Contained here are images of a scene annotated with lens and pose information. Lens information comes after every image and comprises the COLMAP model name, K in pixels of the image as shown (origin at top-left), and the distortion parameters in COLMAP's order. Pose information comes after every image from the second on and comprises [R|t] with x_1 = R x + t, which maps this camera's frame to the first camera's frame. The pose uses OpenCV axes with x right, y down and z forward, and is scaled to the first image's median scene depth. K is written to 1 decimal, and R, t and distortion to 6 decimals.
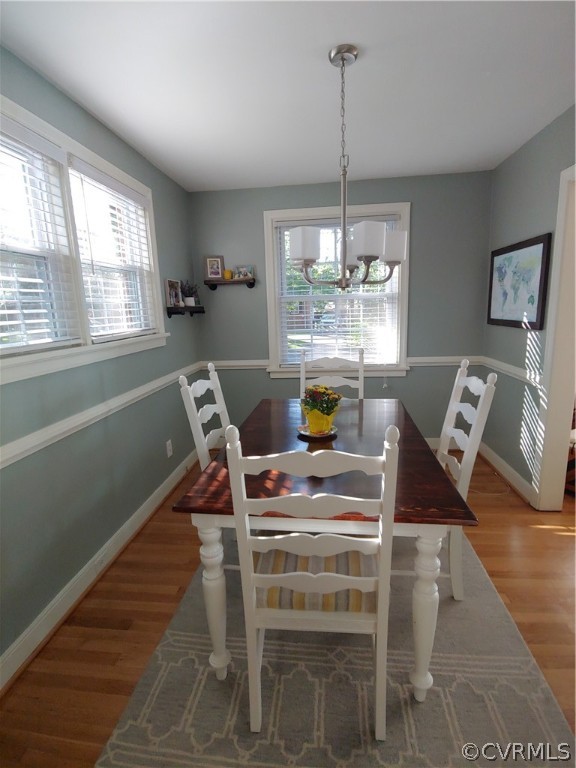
lens RADIAL K [[387.6, 0, 291.5], [0, 387.6, 383.9], [0, 0, 1]] dist [-0.016262, -0.007059]
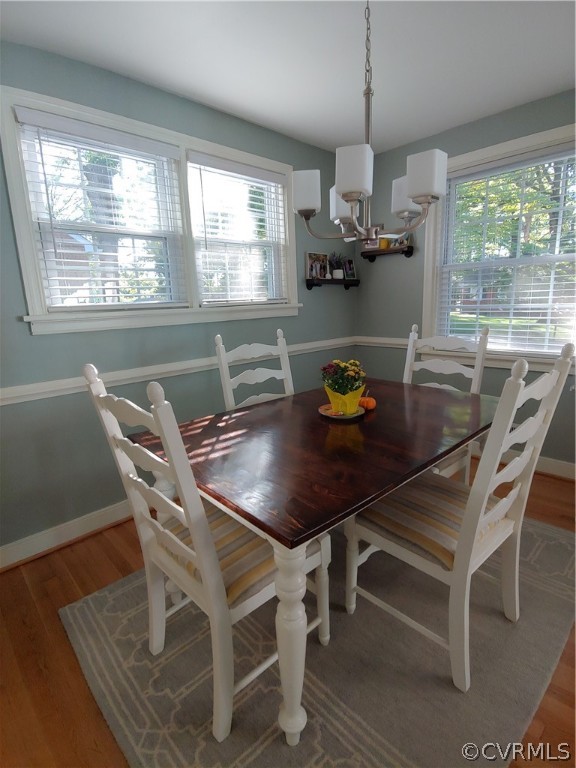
lens RADIAL K [[387.6, 0, 292.2], [0, 387.6, 380.5], [0, 0, 1]] dist [-0.016262, -0.007059]
pose [[0.762182, 0.139829, -0.632081, 0.390676], [-0.118483, 0.990032, 0.076145, -0.001700], [0.636428, 0.016855, 0.771152, 0.188009]]
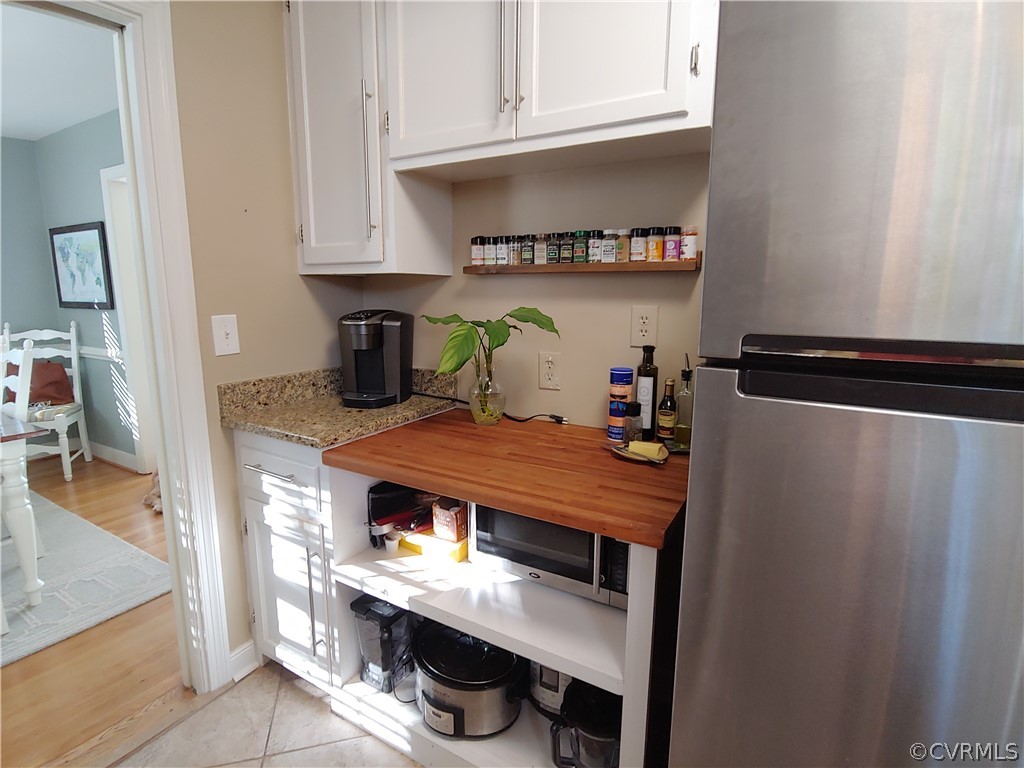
lens RADIAL K [[516.8, 0, 508.6], [0, 516.8, 385.5], [0, 0, 1]] dist [-0.016262, -0.007059]
pose [[0.415910, -0.133891, 0.899495, -0.202752], [0.162029, 0.984187, 0.071578, 0.145694], [-0.894855, 0.115974, 0.431027, -0.582021]]
